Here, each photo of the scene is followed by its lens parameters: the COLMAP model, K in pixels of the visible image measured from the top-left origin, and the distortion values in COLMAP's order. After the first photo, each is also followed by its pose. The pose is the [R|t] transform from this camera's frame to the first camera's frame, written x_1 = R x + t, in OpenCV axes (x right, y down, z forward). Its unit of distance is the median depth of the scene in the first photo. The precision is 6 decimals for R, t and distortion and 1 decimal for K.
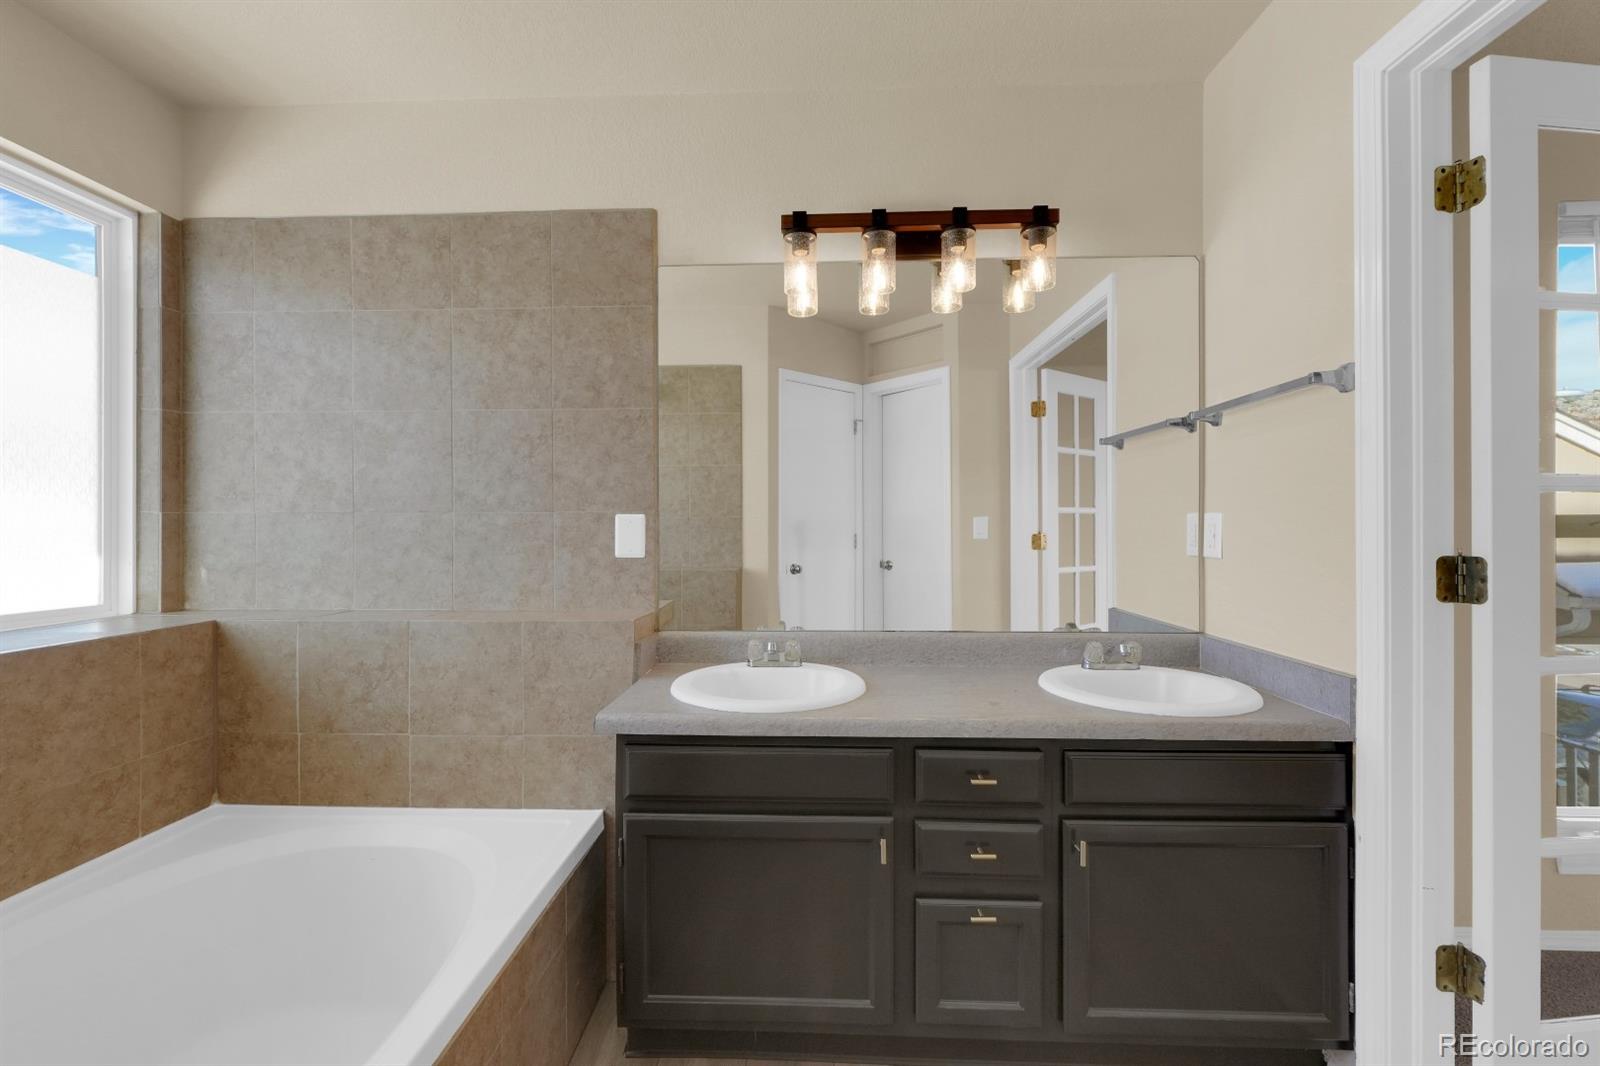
lens RADIAL K [[680.8, 0, 795.1], [0, 680.8, 528.7], [0, 0, 1]] dist [0.001655, -0.000201]
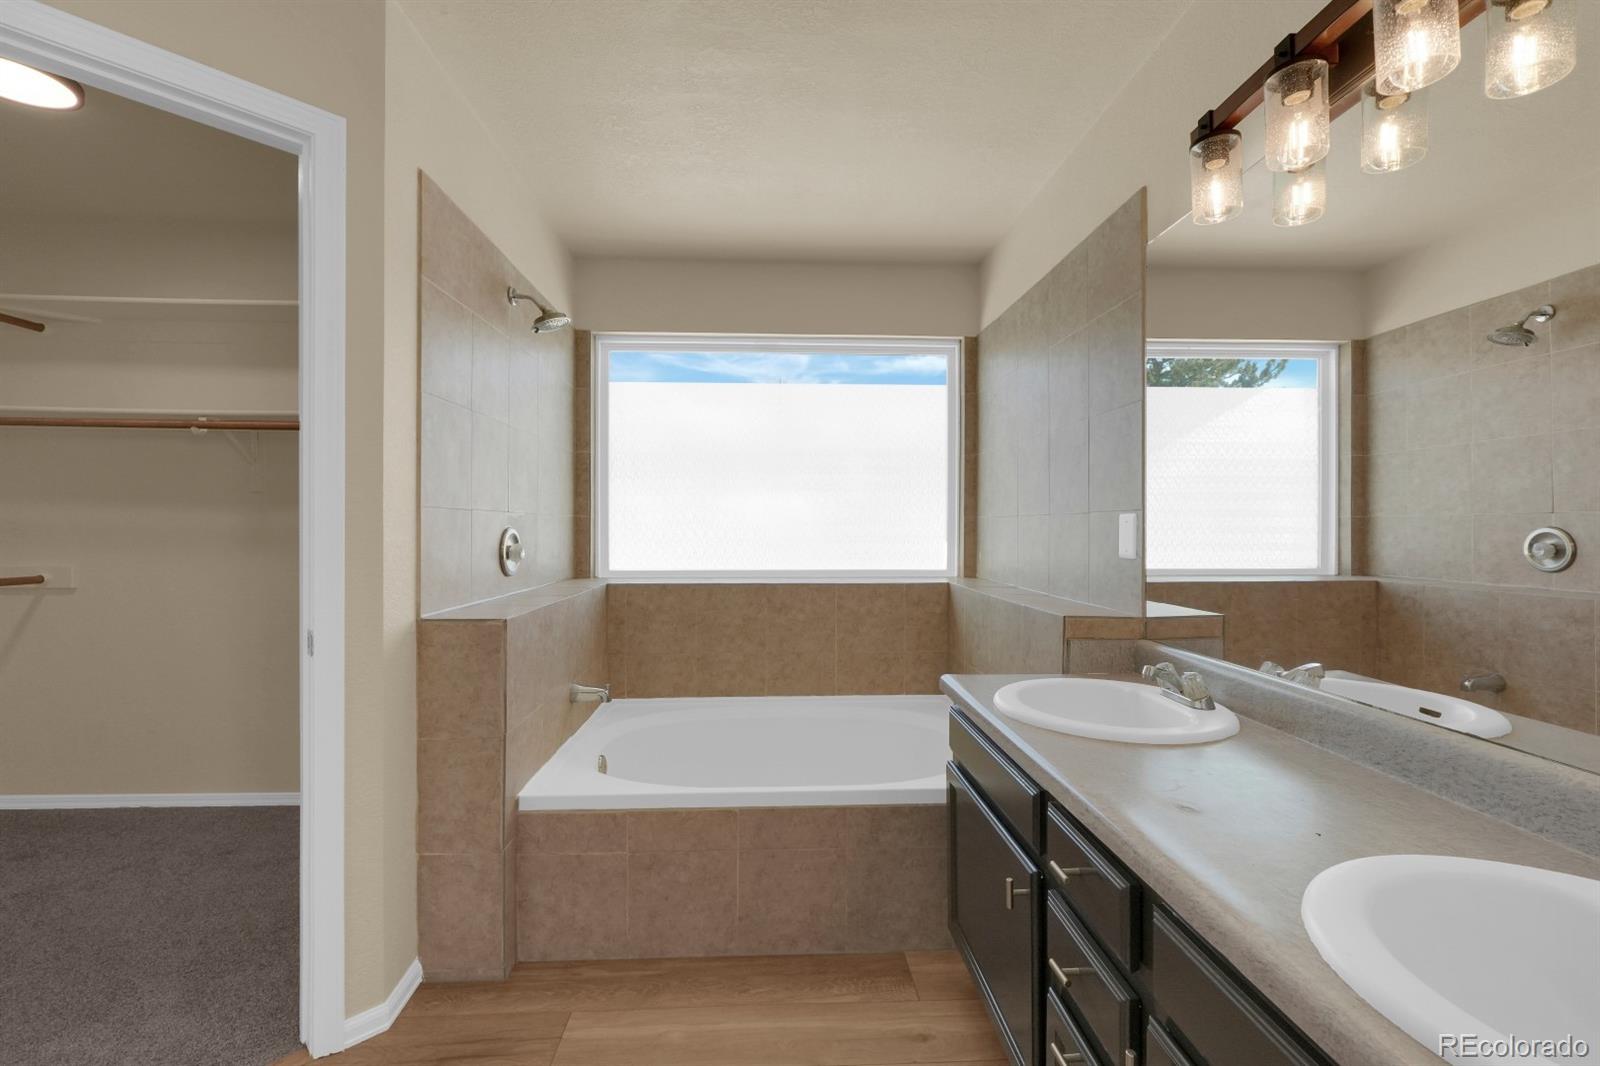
lens RADIAL K [[680.8, 0, 802.6], [0, 680.8, 531.8], [0, 0, 1]] dist [0.001655, -0.000201]
pose [[0.091940, 0.011450, -0.995699, 0.770893], [-0.005622, 0.999924, 0.010979, -0.005005], [0.995749, 0.004588, 0.091998, 0.508048]]
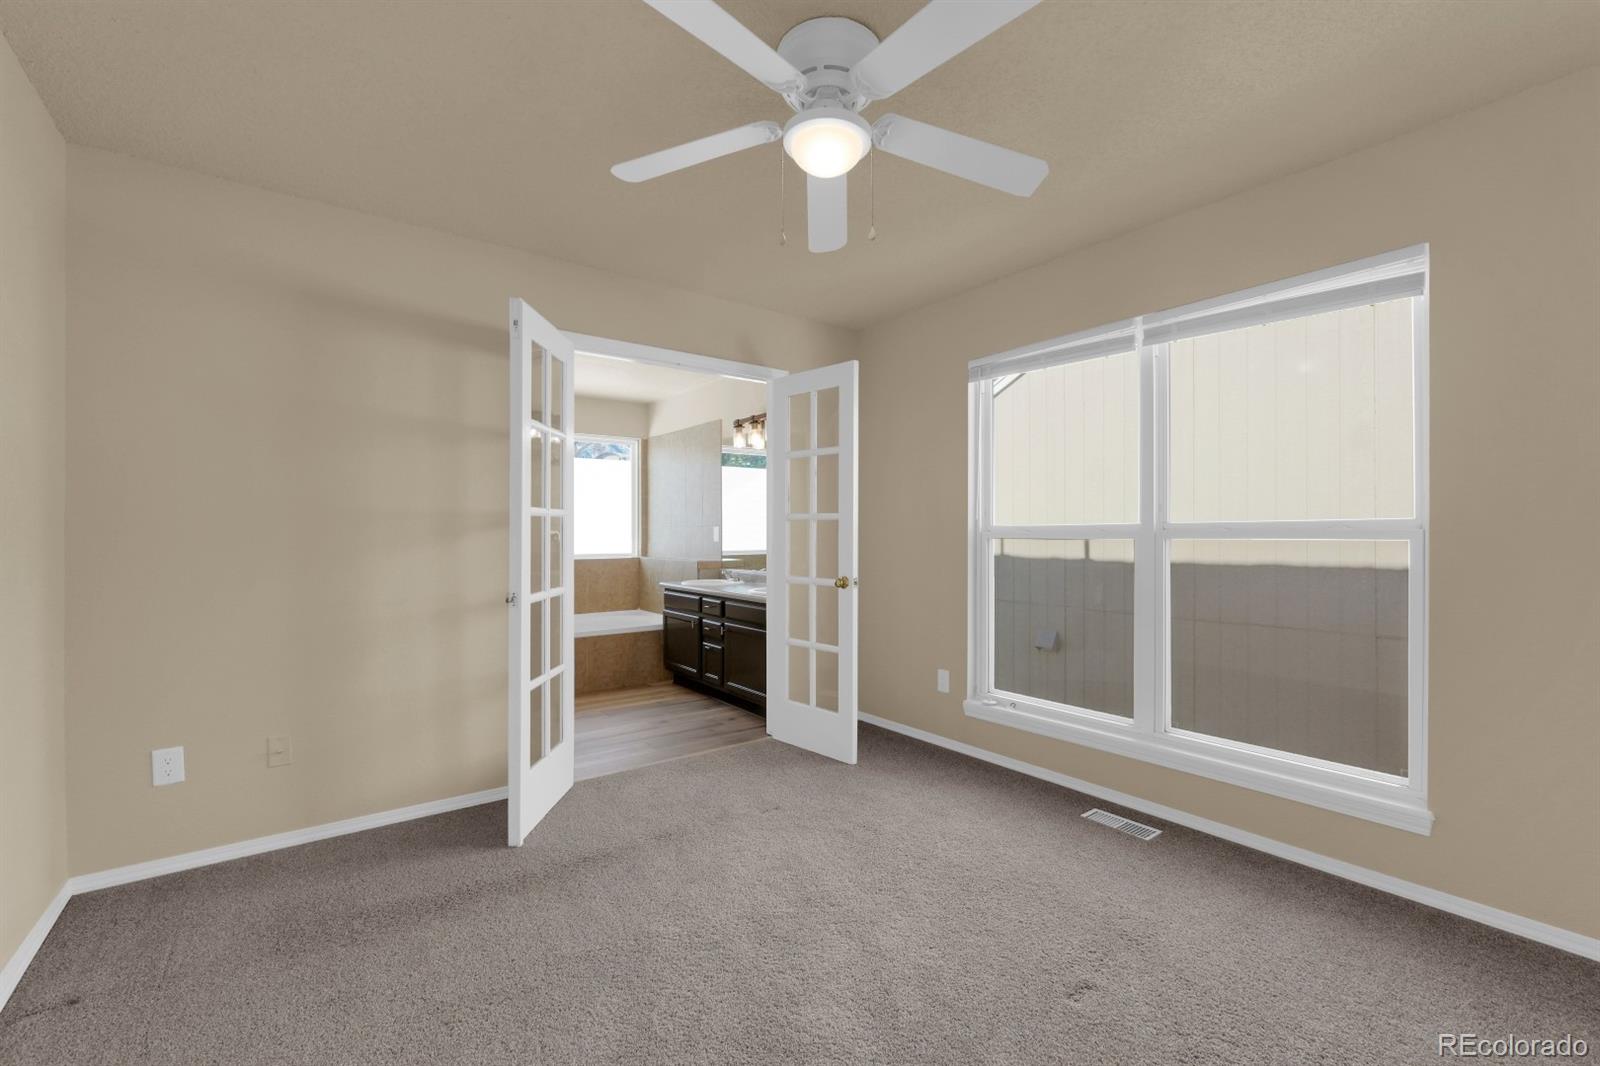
lens RADIAL K [[680.8, 0, 801.9], [0, 680.8, 531.1], [0, 0, 1]] dist [0.001655, -0.000201]
pose [[0.634685, 0.000184, -0.772771, 2.500663], [-0.001399, 0.999999, -0.000911, -0.001303], [0.772770, 0.001659, 0.634684, -0.619573]]
